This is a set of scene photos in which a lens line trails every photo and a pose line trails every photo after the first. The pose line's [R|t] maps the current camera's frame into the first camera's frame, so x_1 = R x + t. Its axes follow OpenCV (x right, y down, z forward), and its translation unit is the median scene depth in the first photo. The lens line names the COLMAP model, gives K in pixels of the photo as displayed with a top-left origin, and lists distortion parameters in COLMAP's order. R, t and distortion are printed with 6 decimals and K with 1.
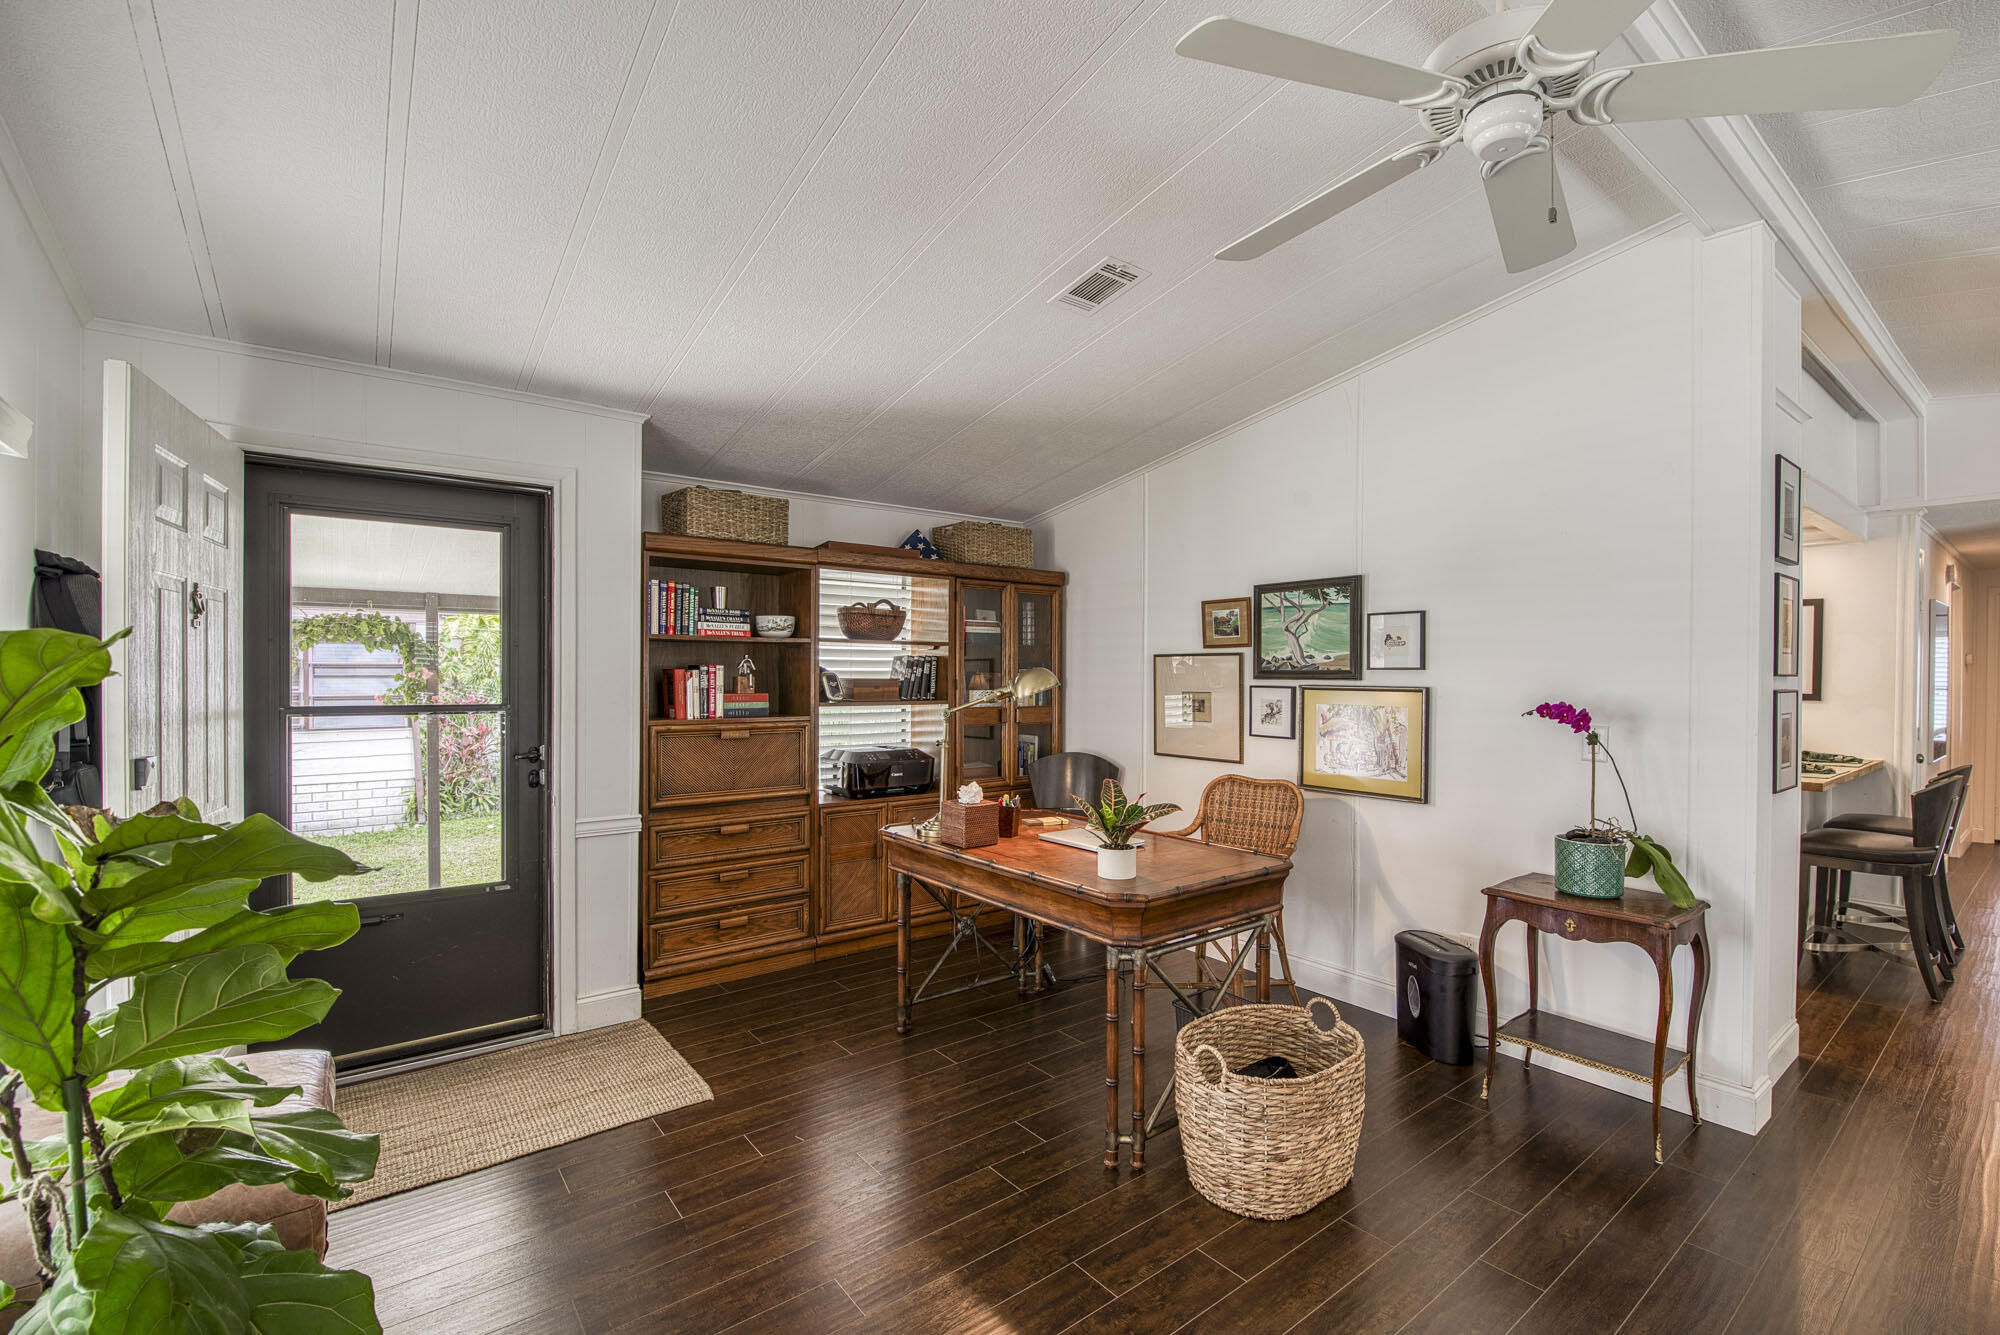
lens RADIAL K [[841.0, 0, 1004.7], [0, 841.0, 678.4], [0, 0, 1]] dist [0.000055, 0.000004]
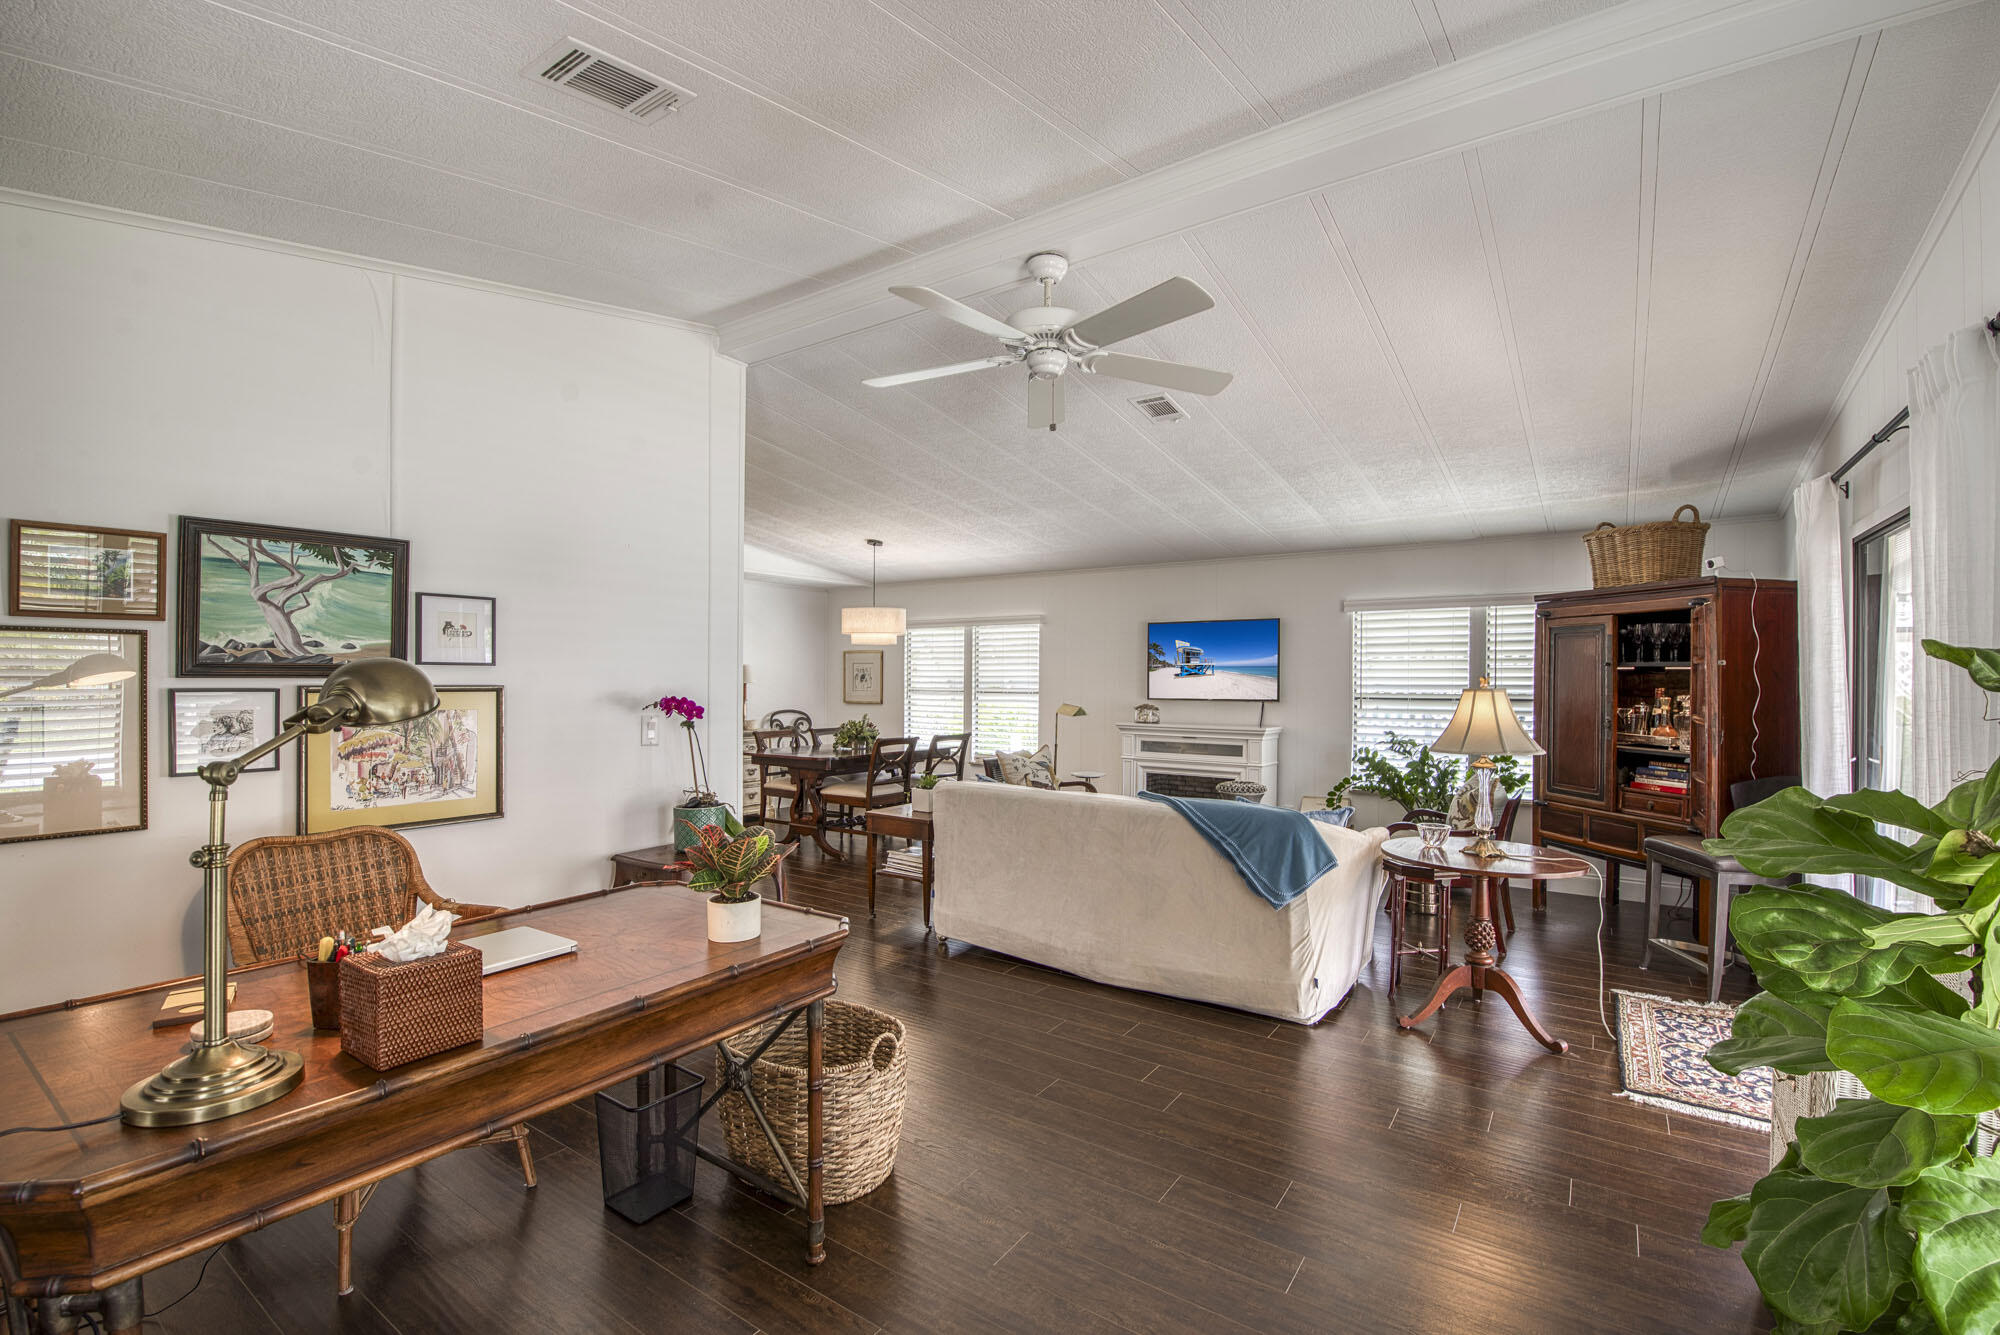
lens RADIAL K [[900.0, 0, 1003.9], [0, 900.0, 670.1], [0, 0, 1]] dist [0.001061, 0.000059]
pose [[-0.289074, 0.005898, 0.957289, -0.486699], [0.004083, 0.999980, -0.004928, 0.001089], [-0.957298, 0.002485, -0.289092, 0.673296]]
